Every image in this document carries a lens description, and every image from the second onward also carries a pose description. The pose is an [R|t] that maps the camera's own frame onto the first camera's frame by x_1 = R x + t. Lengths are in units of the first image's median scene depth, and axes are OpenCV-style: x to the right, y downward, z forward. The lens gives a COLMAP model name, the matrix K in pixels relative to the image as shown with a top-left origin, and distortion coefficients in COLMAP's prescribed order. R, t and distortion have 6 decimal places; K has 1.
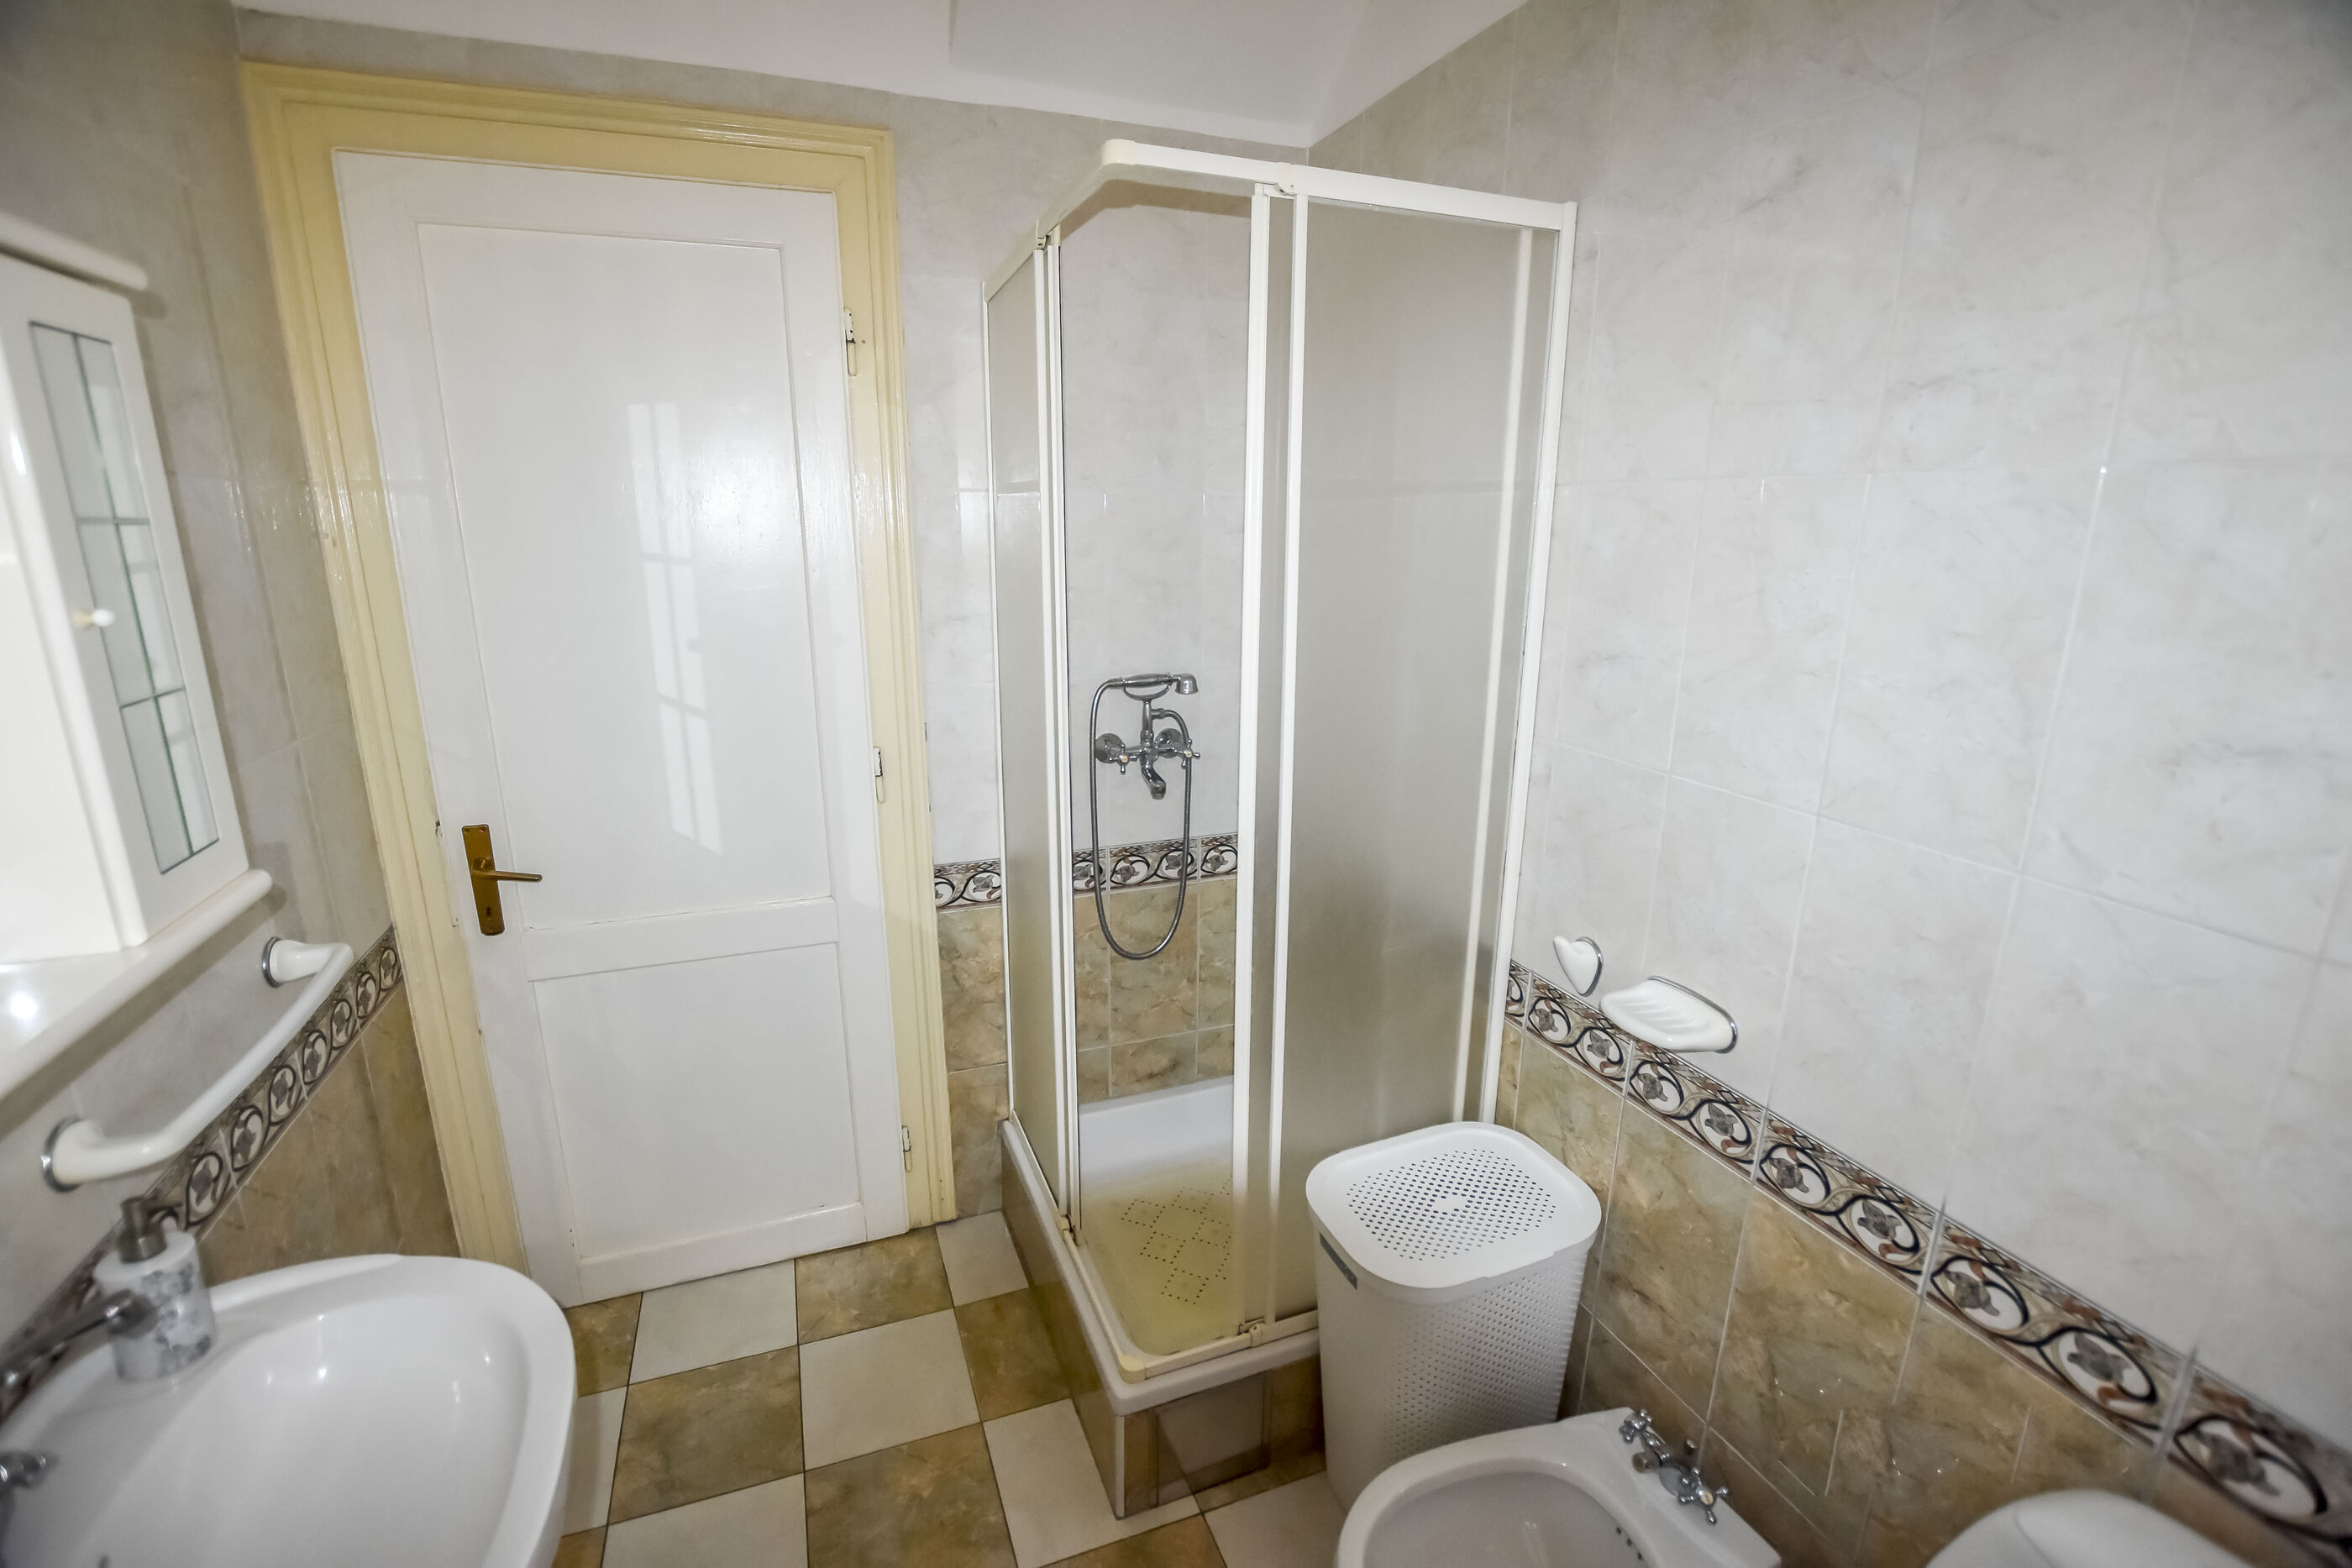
lens RADIAL K [[1039.2, 0, 1175.8], [0, 1039.2, 787.9], [0, 0, 1]] dist [-0.029714, 0.001035]
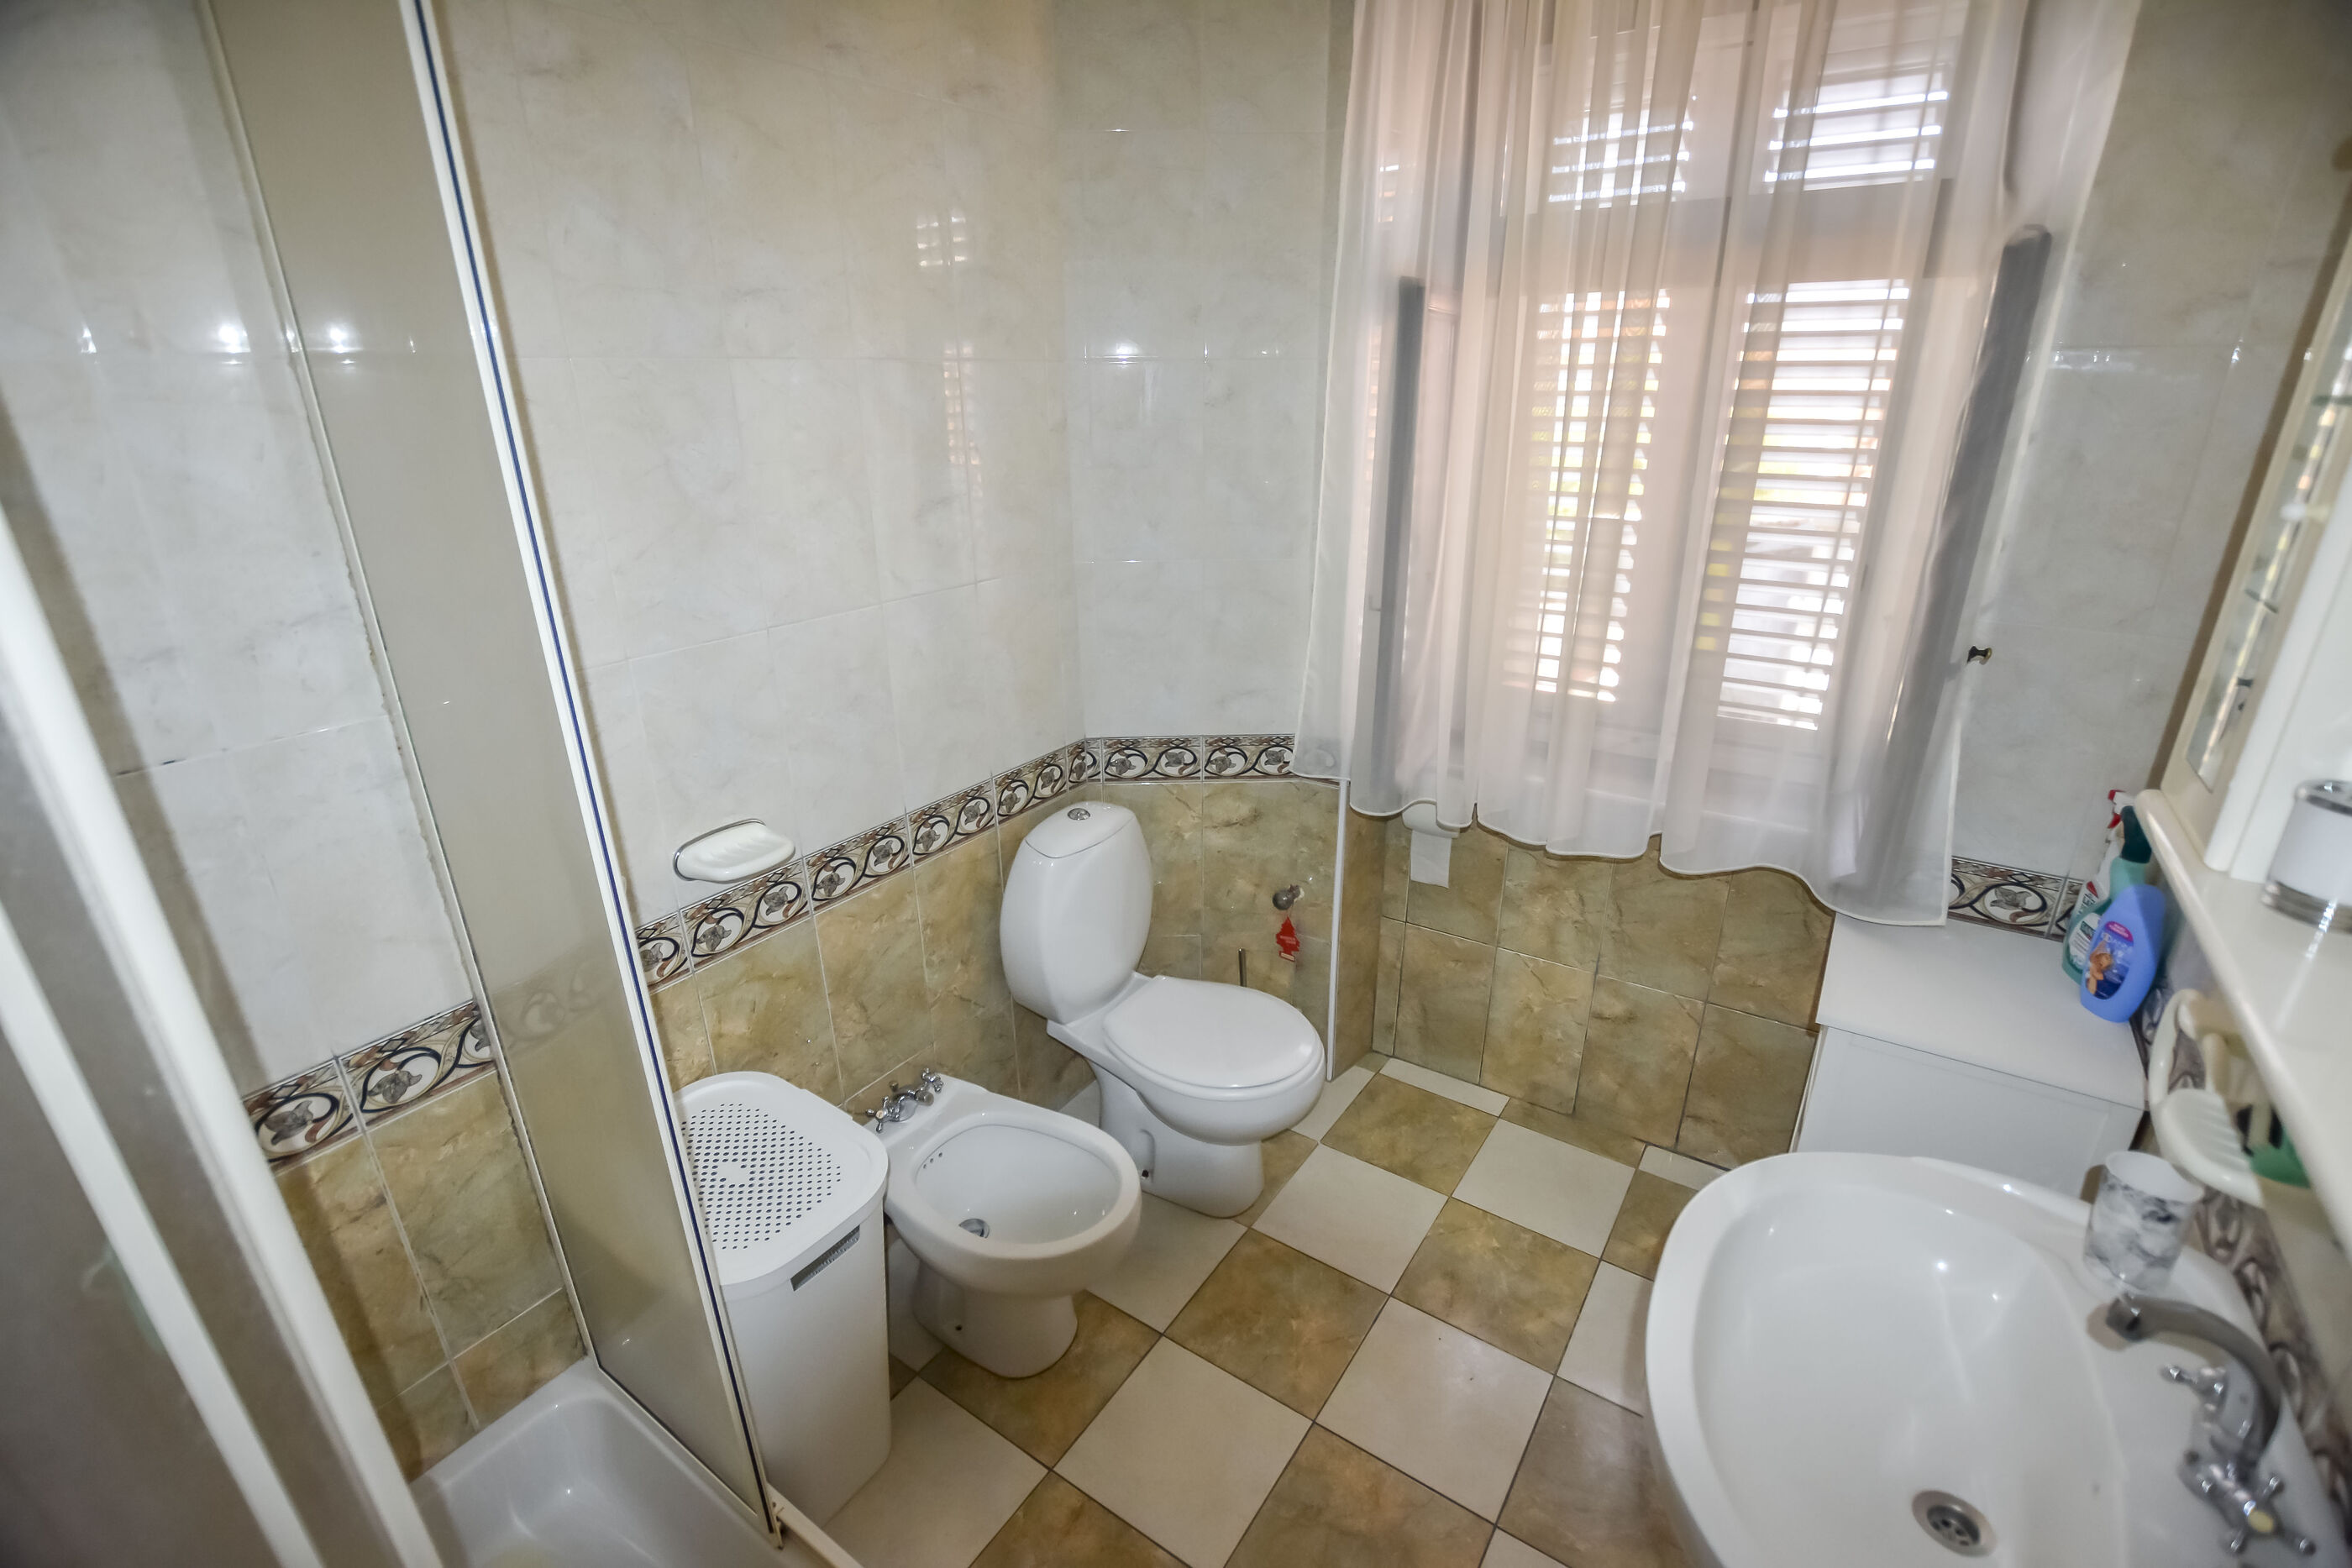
lens RADIAL K [[1039.2, 0, 1175.8], [0, 1039.2, 787.9], [0, 0, 1]] dist [-0.029714, 0.001035]
pose [[-0.563165, -0.299782, 0.770050, -0.740863], [0.214439, 0.846933, 0.486540, -0.329202], [-0.798036, 0.439131, -0.412678, 1.212446]]
